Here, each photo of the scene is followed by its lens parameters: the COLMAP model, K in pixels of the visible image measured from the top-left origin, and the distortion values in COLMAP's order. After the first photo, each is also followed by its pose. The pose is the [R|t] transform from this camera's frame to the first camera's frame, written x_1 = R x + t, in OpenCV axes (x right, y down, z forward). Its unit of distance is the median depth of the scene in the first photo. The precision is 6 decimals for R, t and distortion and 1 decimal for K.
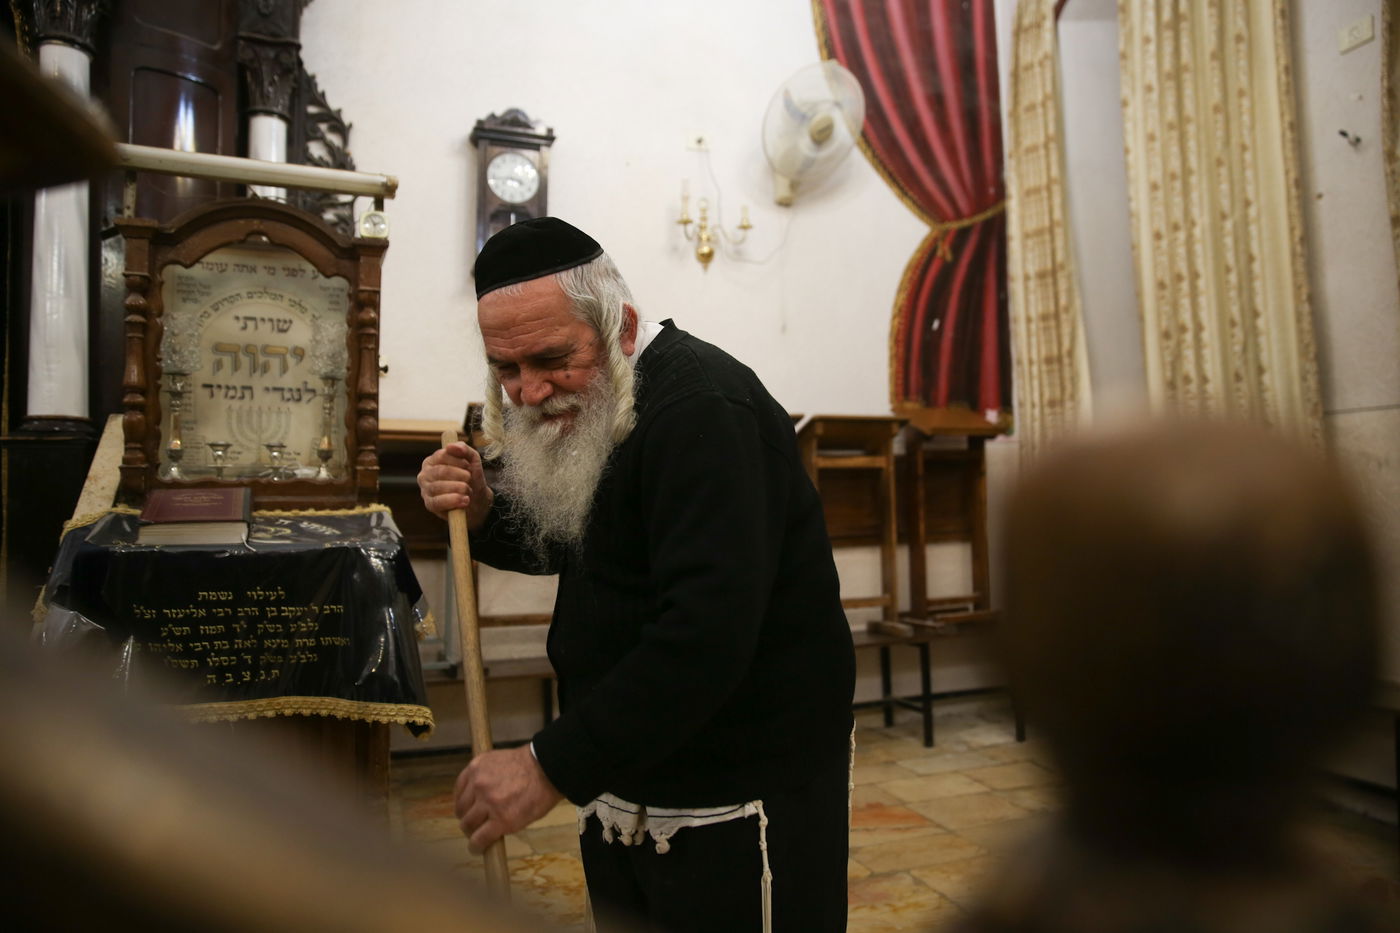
lens RADIAL K [[951.8, 0, 695.2], [0, 951.8, 462.1], [0, 0, 1]] dist [-0.110135, 0.085370]
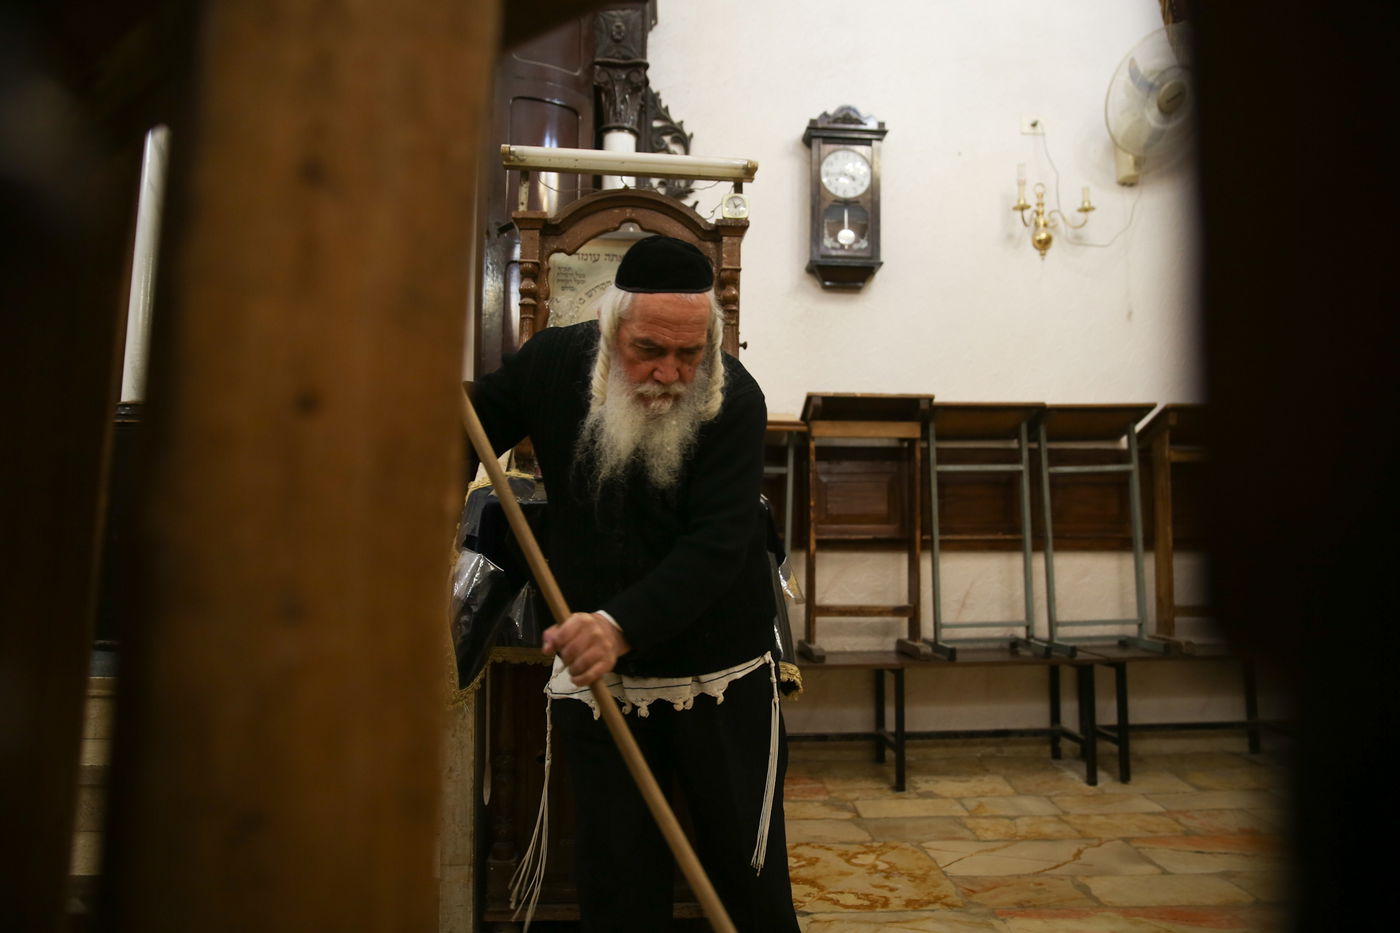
lens RADIAL K [[951.8, 0, 695.2], [0, 951.8, 462.1], [0, 0, 1]] dist [-0.110135, 0.085370]
pose [[0.951946, -0.001149, -0.306264, -0.039983], [-0.007446, 0.999611, -0.026894, 0.038668], [0.306176, 0.027882, 0.951567, -0.006799]]
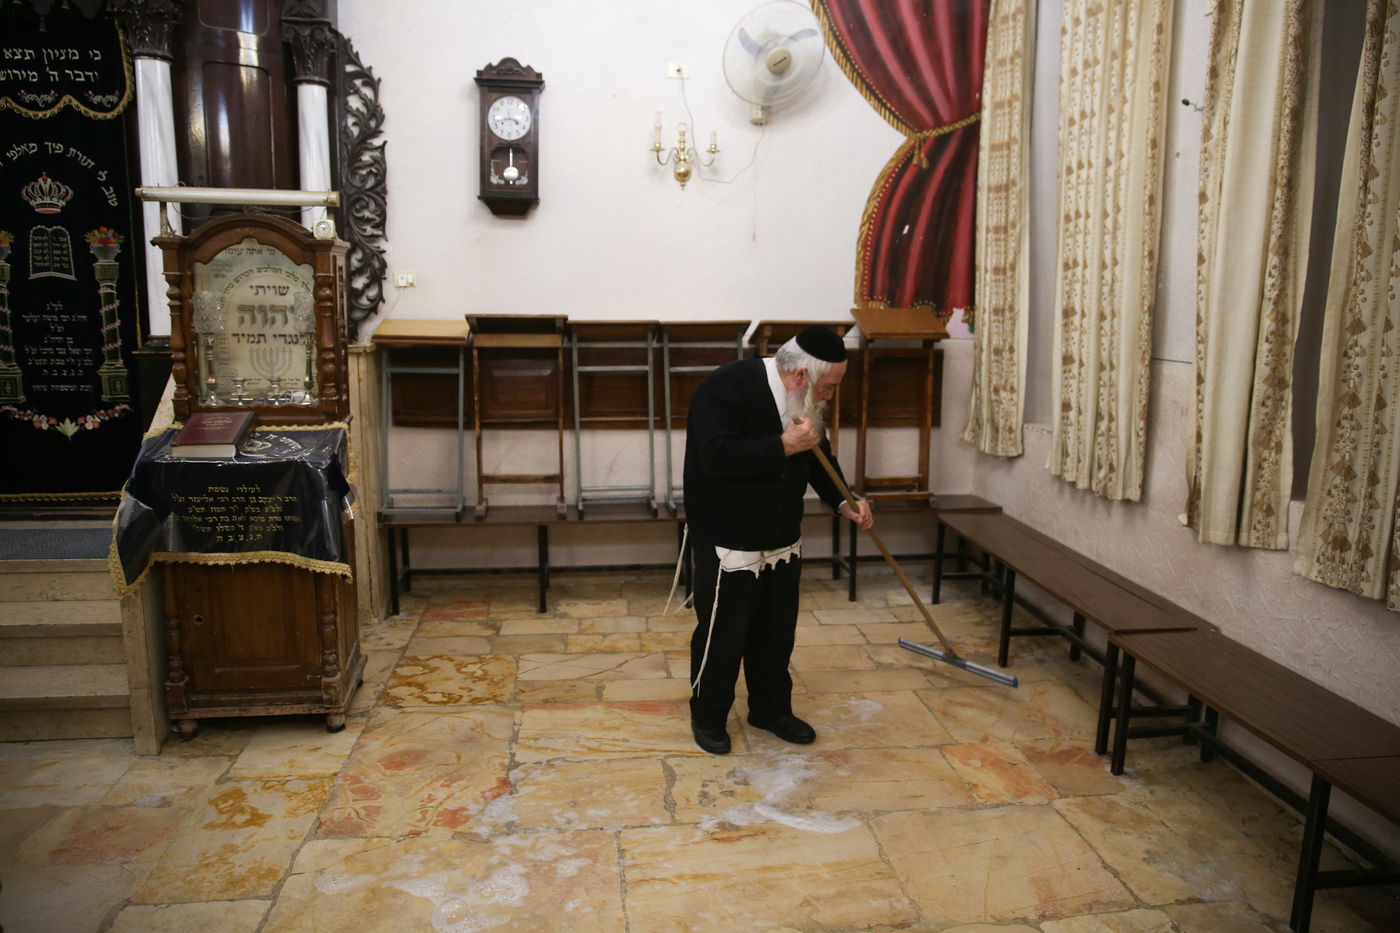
lens RADIAL K [[964.3, 0, 699.4], [0, 964.3, 461.8], [0, 0, 1]] dist [-0.111342, 0.089386]
pose [[0.974946, 0.064358, -0.212929, 0.345793], [-0.018256, 0.977152, 0.211756, -0.142008], [0.221693, -0.202564, 0.953845, -0.200606]]
